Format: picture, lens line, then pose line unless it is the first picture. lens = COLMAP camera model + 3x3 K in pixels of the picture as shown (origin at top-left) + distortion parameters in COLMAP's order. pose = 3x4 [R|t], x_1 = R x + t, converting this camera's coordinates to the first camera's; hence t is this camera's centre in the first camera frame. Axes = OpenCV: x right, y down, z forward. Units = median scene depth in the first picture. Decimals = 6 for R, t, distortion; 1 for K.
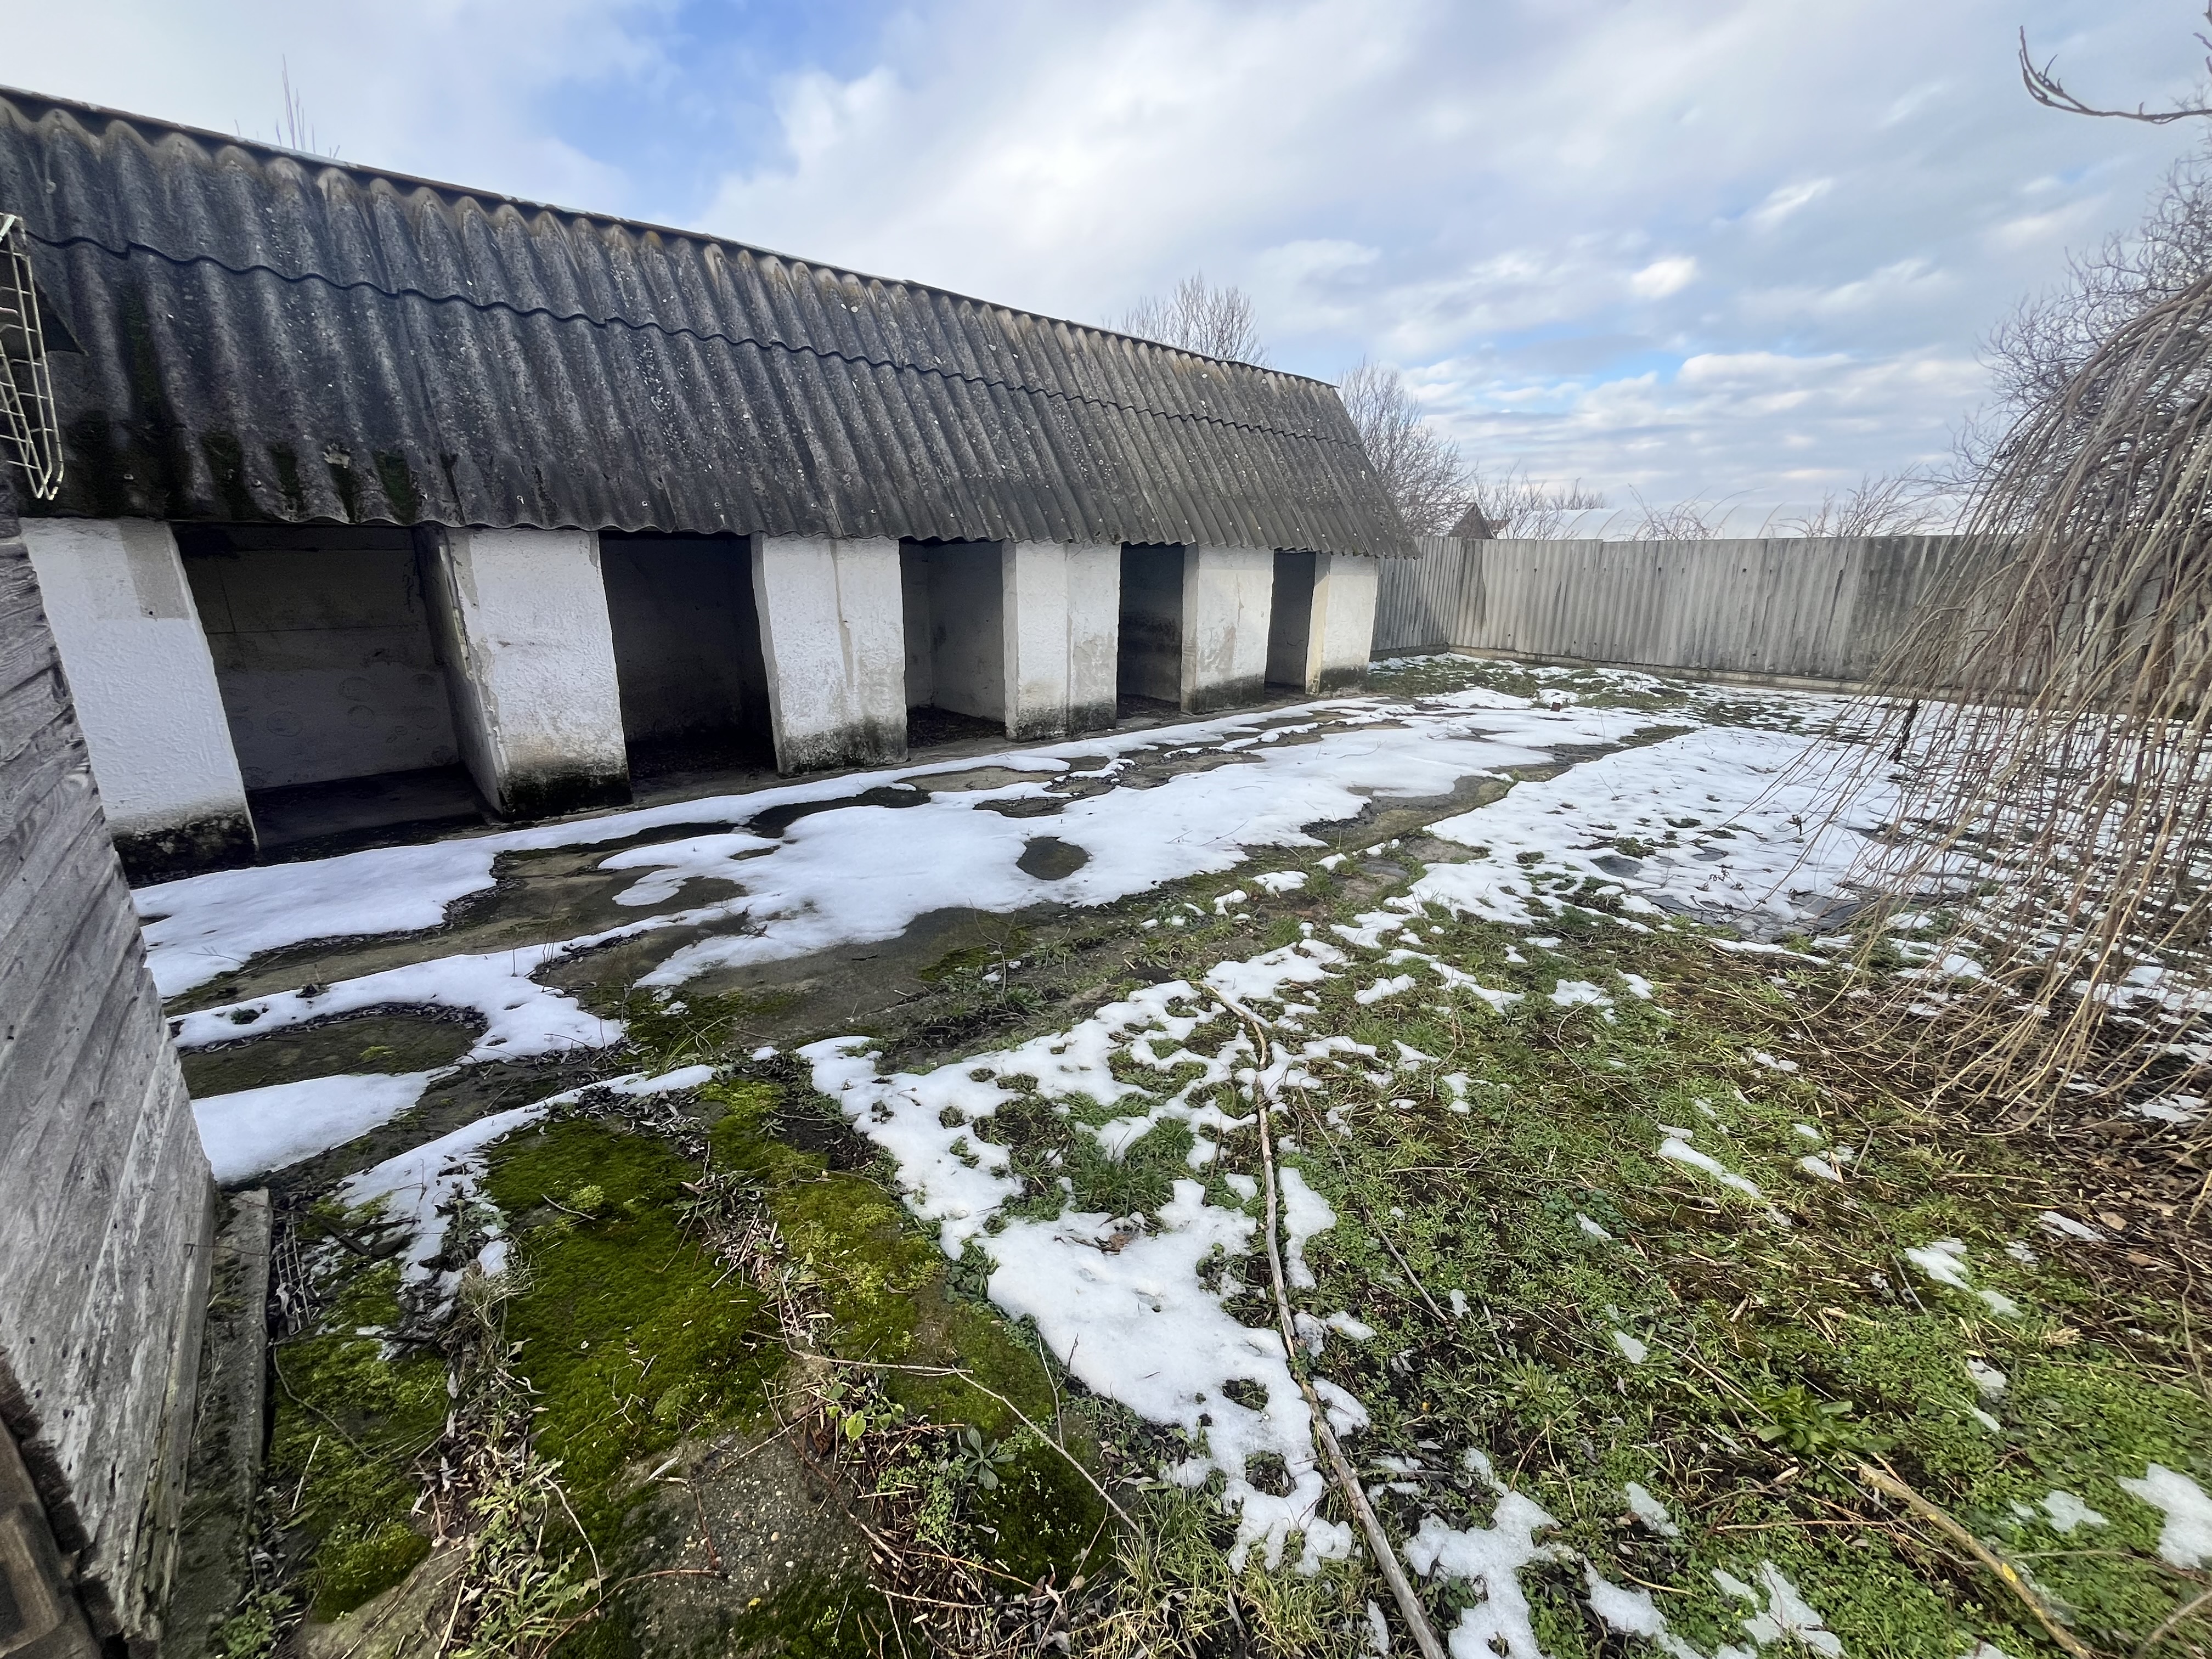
lens RADIAL K [[885.9, 0, 1111.9], [0, 885.9, 833.5], [0, 0, 1]] dist [-0.003005, 0.000049]
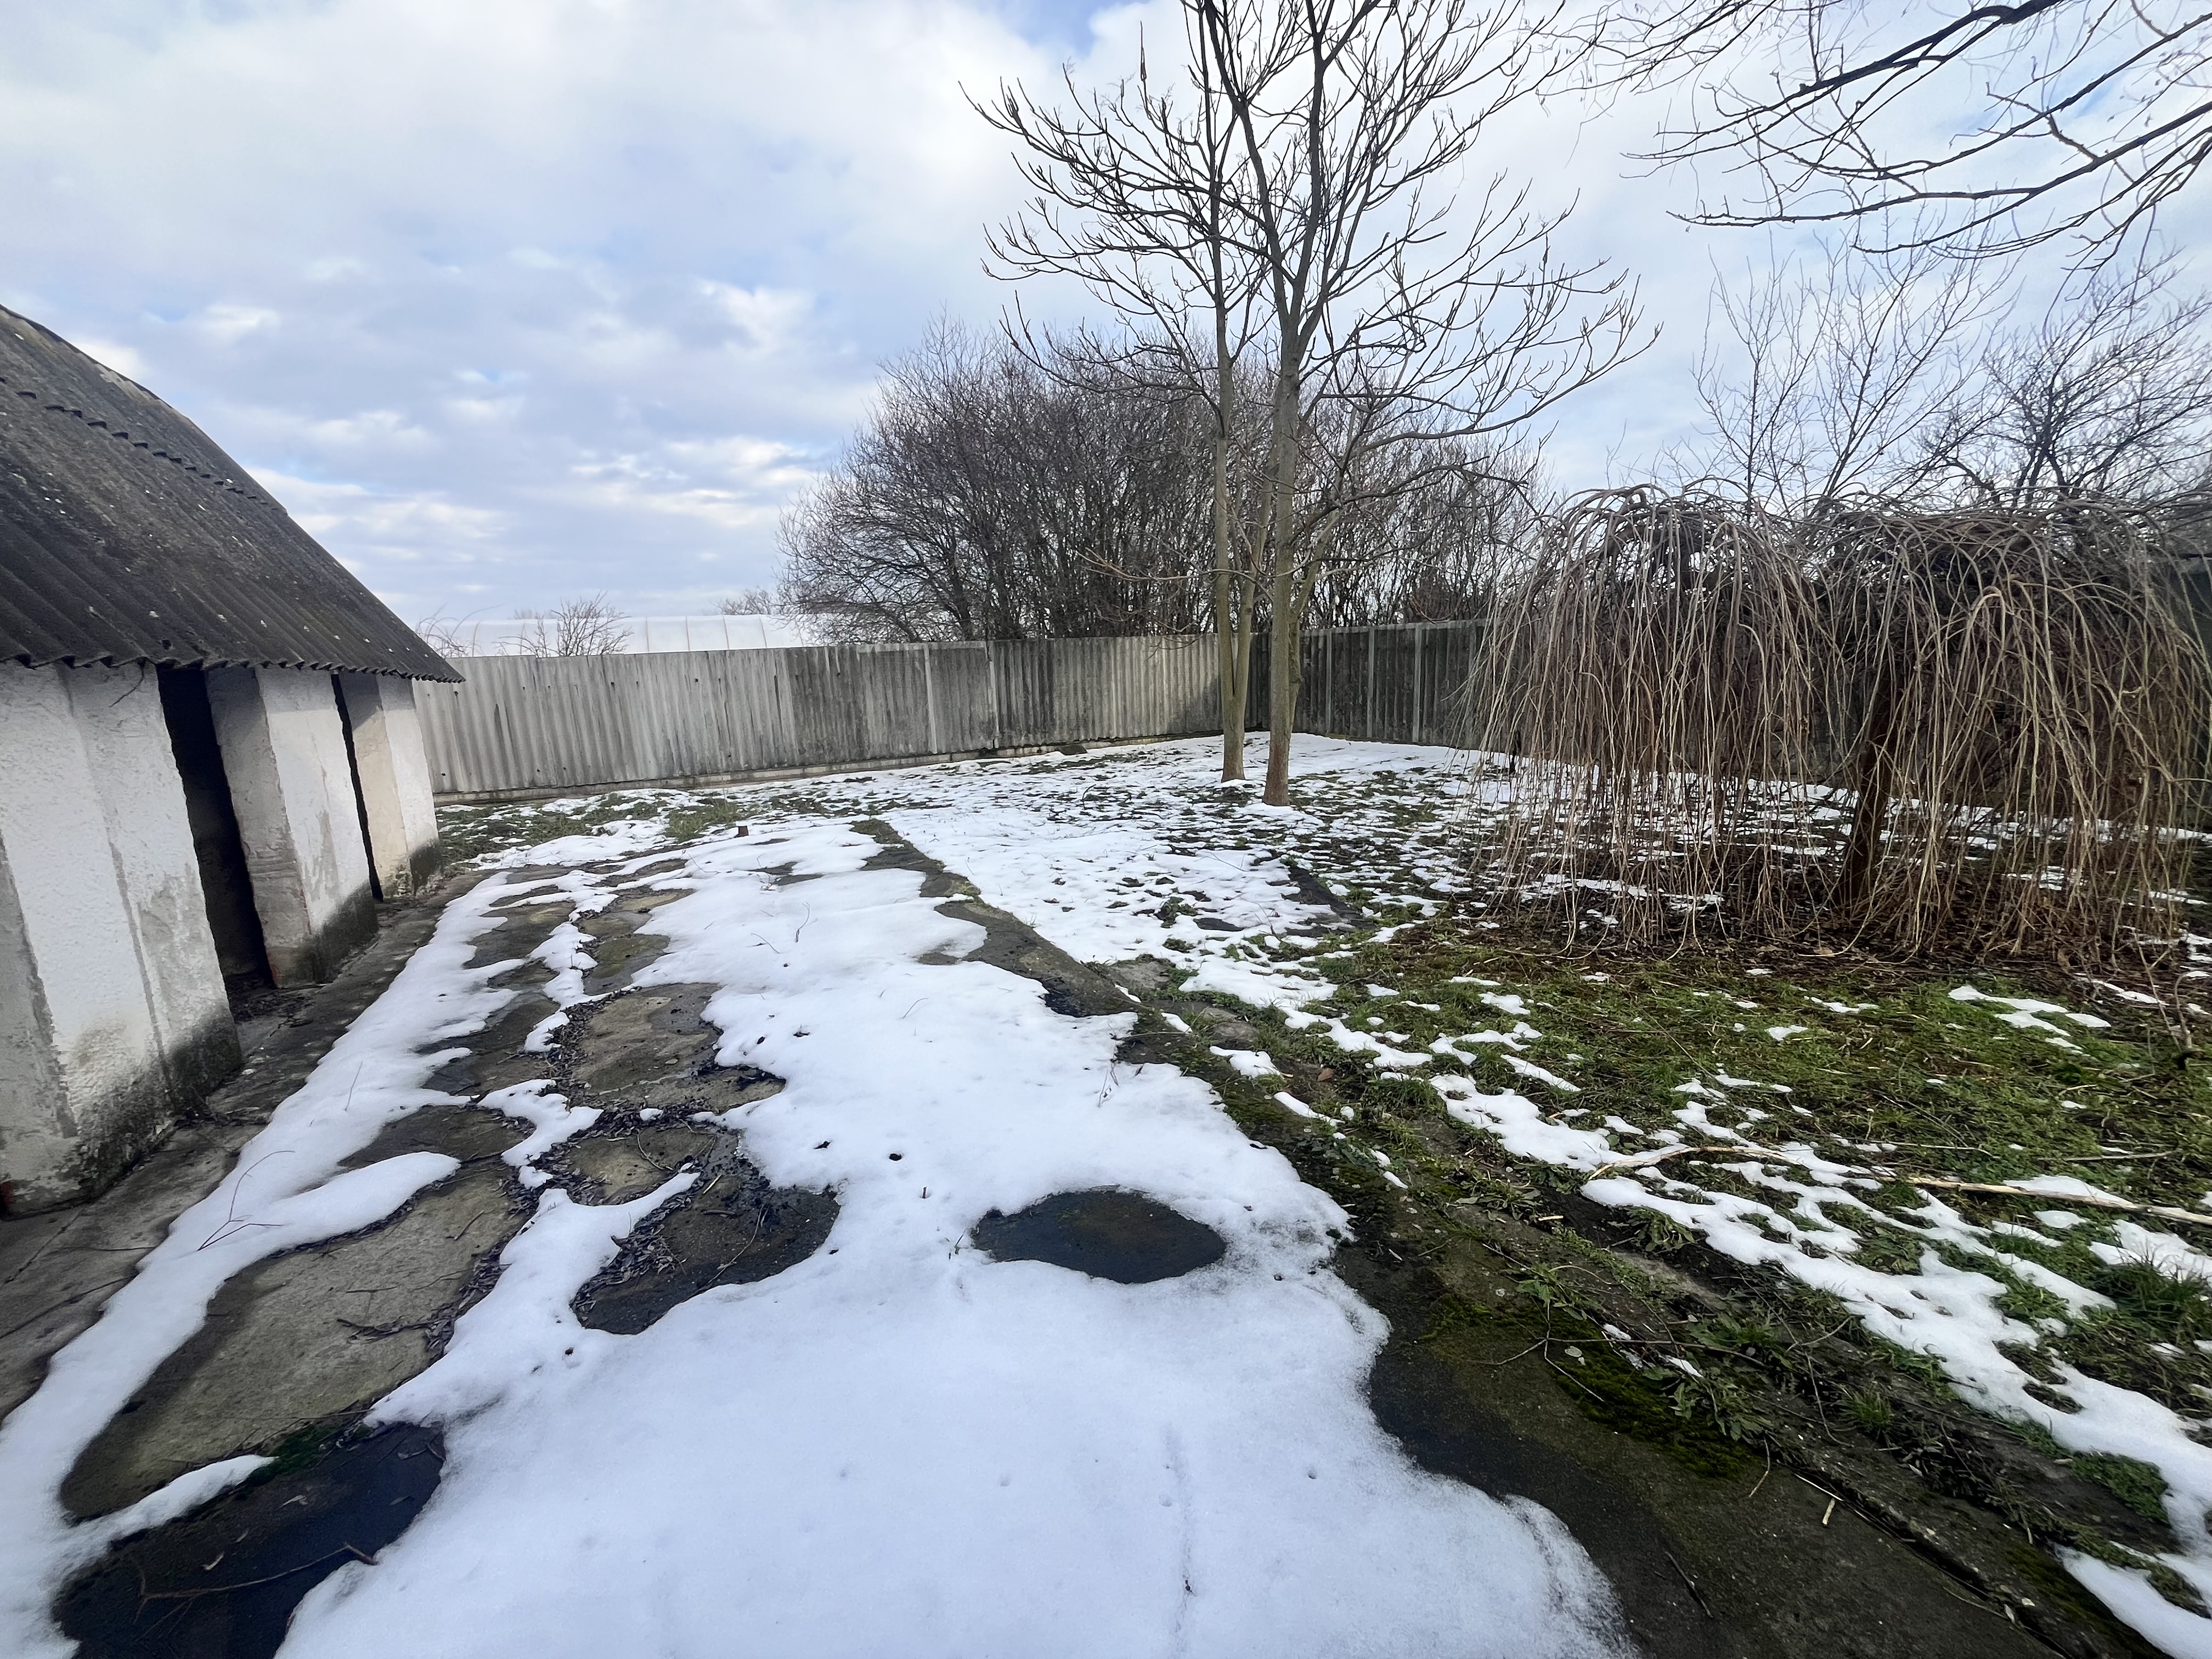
lens RADIAL K [[885.9, 0, 1105.9], [0, 885.9, 821.8], [0, 0, 1]] dist [-0.003005, 0.000049]
pose [[0.260239, -0.193479, 0.945961, -0.596579], [0.322225, 0.940954, 0.103809, -0.296428], [-0.910190, 0.277797, 0.307217, 0.898687]]
